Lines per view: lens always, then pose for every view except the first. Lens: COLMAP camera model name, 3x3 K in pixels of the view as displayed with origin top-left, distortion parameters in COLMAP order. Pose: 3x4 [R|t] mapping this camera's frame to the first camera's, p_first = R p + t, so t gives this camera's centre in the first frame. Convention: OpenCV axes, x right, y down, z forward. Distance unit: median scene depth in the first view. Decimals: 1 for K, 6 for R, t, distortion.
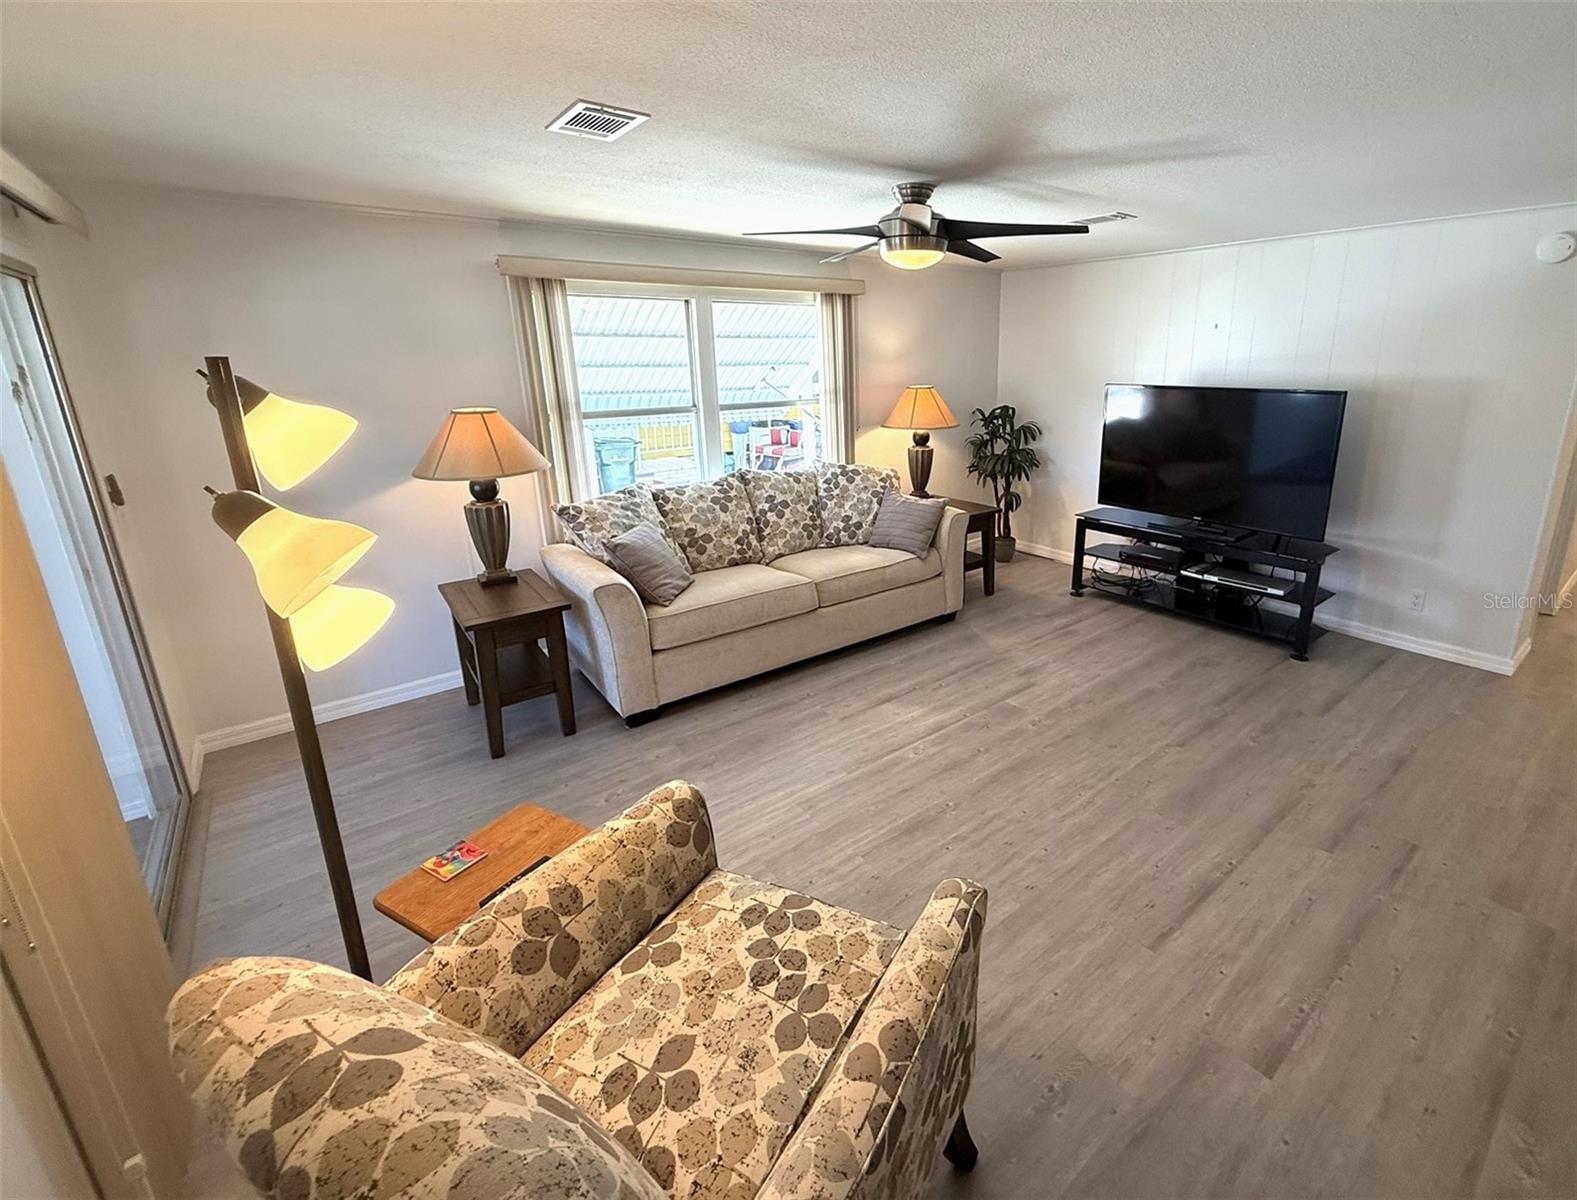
lens RADIAL K [[693.3, 0, 875.4], [0, 693.3, 539.1], [0, 0, 1]] dist [0.001511, -0.000603]
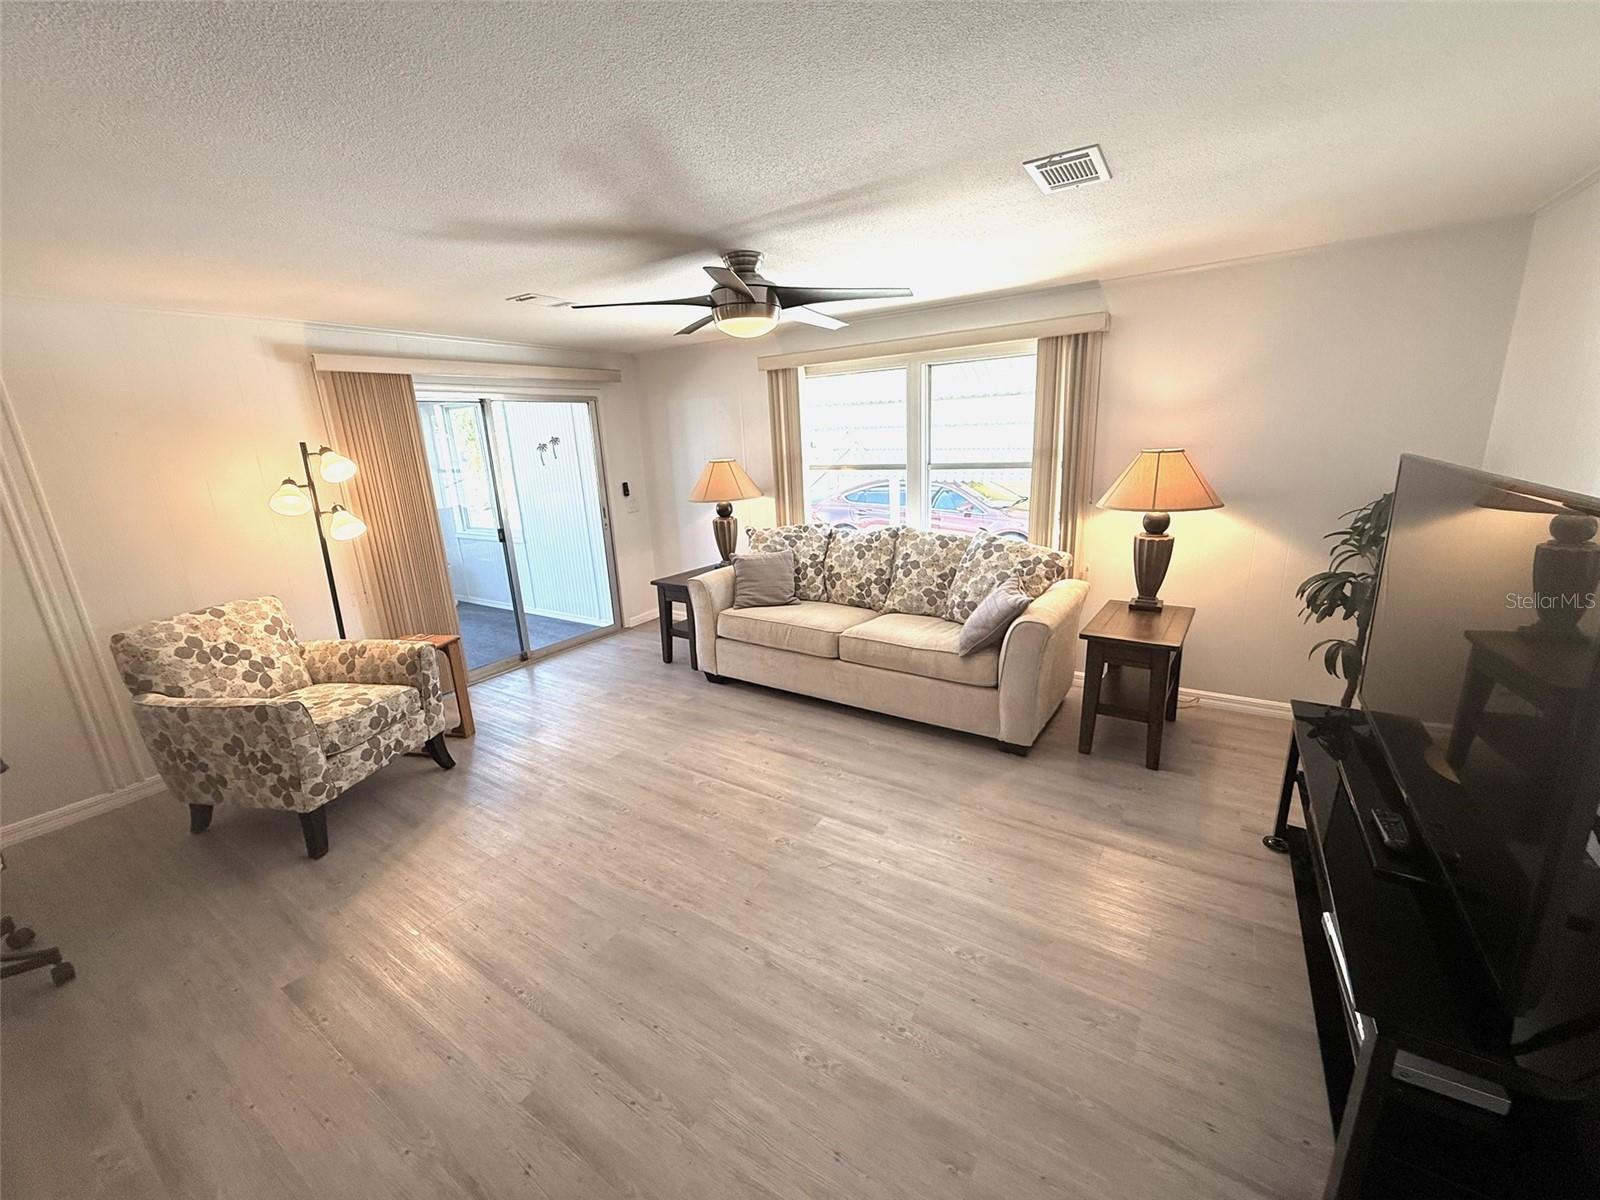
lens RADIAL K [[630.8, 0, 800.0], [0, 630.8, 600.0], [0, 0, 1]] dist [-0.001518, 0.000289]
pose [[0.296633, 0.241164, -0.924040, 0.798749], [-0.205794, 0.960998, 0.184746, -0.159231], [0.932554, 0.135360, 0.334694, 0.632441]]
